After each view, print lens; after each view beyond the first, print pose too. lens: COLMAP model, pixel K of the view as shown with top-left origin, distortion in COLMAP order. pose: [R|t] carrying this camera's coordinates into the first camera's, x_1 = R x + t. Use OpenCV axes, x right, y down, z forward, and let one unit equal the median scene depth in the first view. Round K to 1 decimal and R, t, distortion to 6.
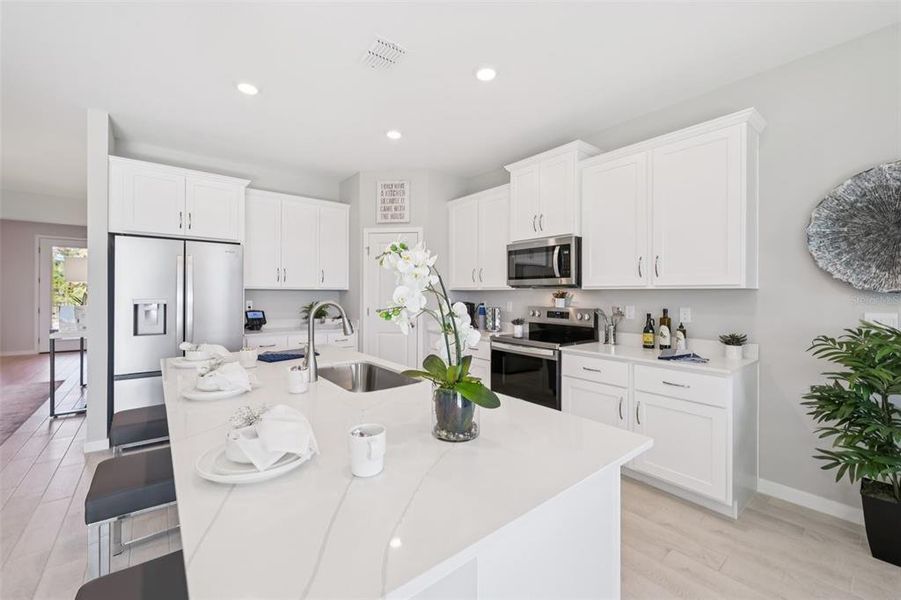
lens RADIAL K [[367.4, 0, 451.2], [0, 367.4, 292.5], [0, 0, 1]] dist [0.005918, -0.000744]
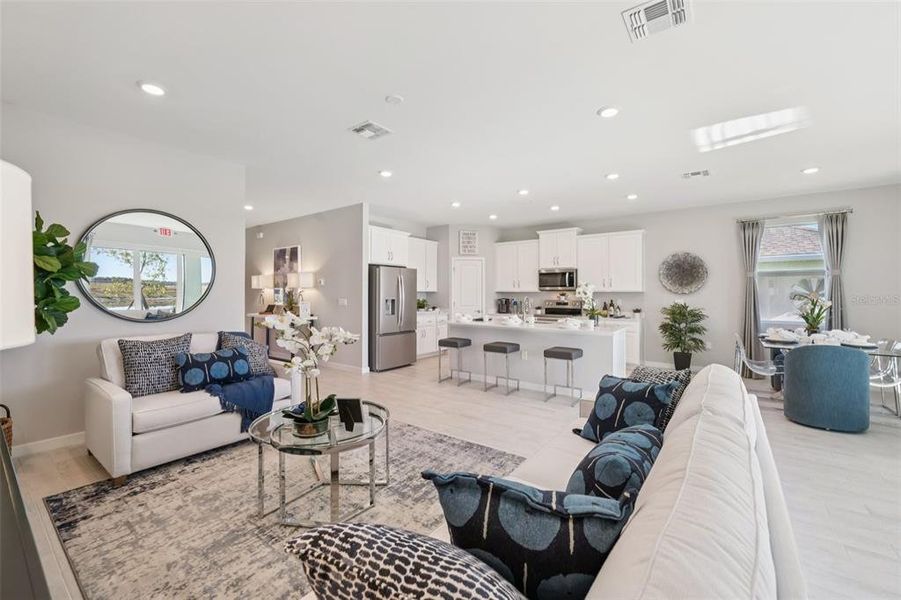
lens RADIAL K [[367.4, 0, 447.3], [0, 367.4, 291.1], [0, 0, 1]] dist [0.005918, -0.000744]
pose [[0.971169, 0.000495, 0.238390, -0.852426], [0.000511, 0.999991, -0.004157, -0.003651], [-0.238390, 0.004159, 0.971161, -0.894255]]
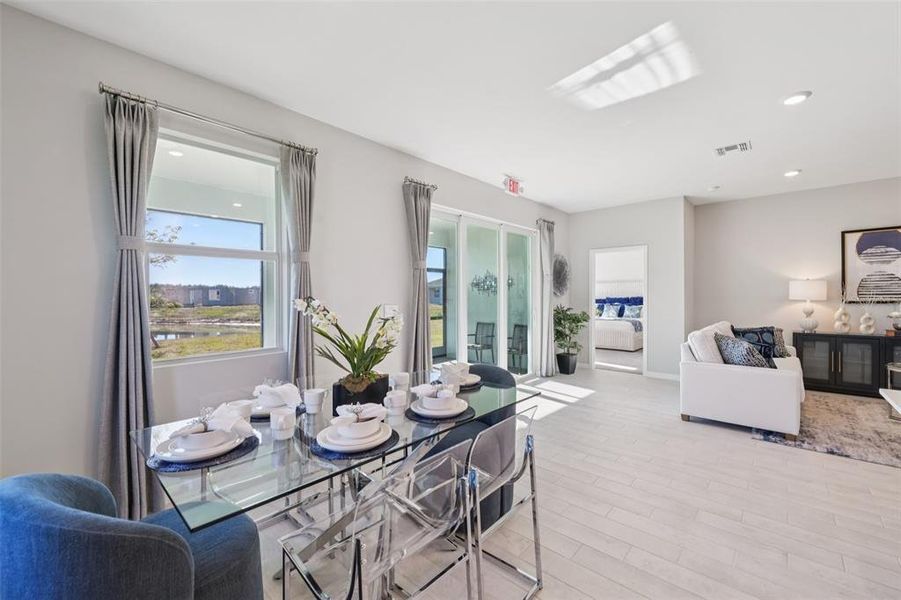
lens RADIAL K [[367.4, 0, 456.6], [0, 367.4, 297.7], [0, 0, 1]] dist [0.005918, -0.000744]
pose [[-0.987050, -0.002153, -0.160399, 0.531721], [-0.004329, 0.999903, 0.013216, -0.002865], [0.160355, 0.013739, -0.986964, 0.482578]]
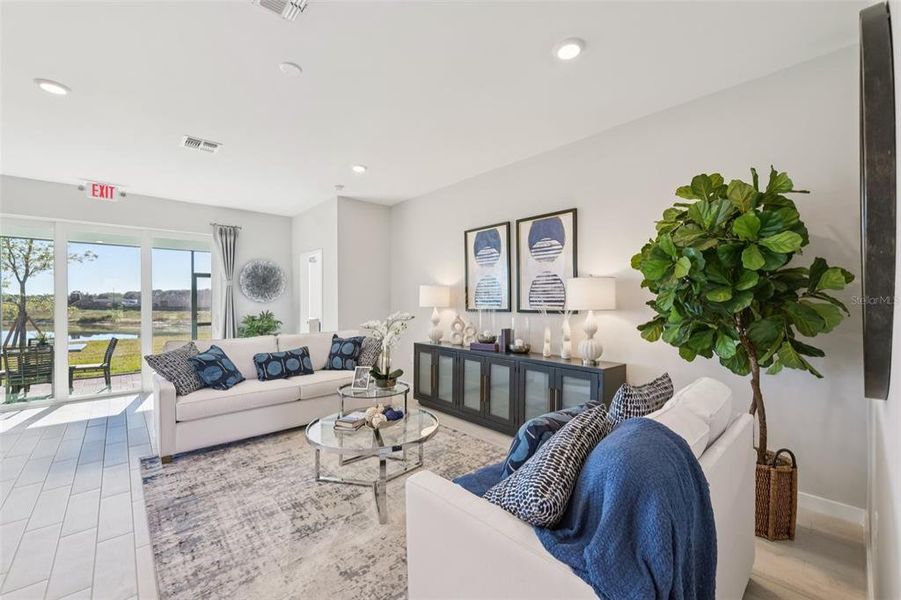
lens RADIAL K [[367.4, 0, 448.6], [0, 367.4, 303.7], [0, 0, 1]] dist [0.005918, -0.000744]
pose [[-0.998780, -0.004810, -0.049145, -1.082813], [-0.005081, 0.999973, 0.005393, -0.002275], [0.049118, 0.005636, -0.998777, 0.575810]]
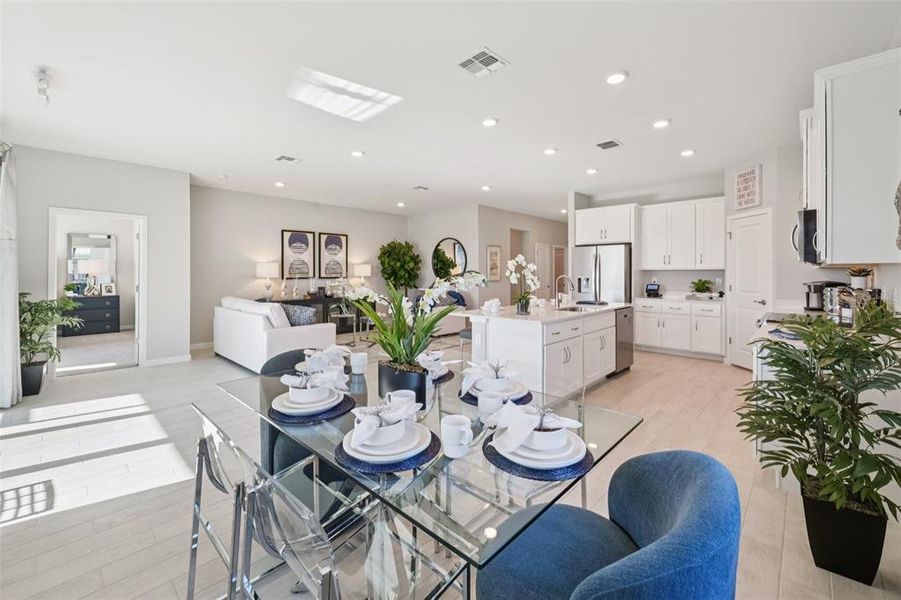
lens RADIAL K [[367.4, 0, 451.9], [0, 367.4, 272.7], [0, 0, 1]] dist [0.005918, -0.000744]
pose [[0.127665, -0.005660, -0.991801, 1.013342], [0.003838, 0.999979, -0.005213, 0.008066], [0.991810, -0.003141, 0.127684, -0.019398]]
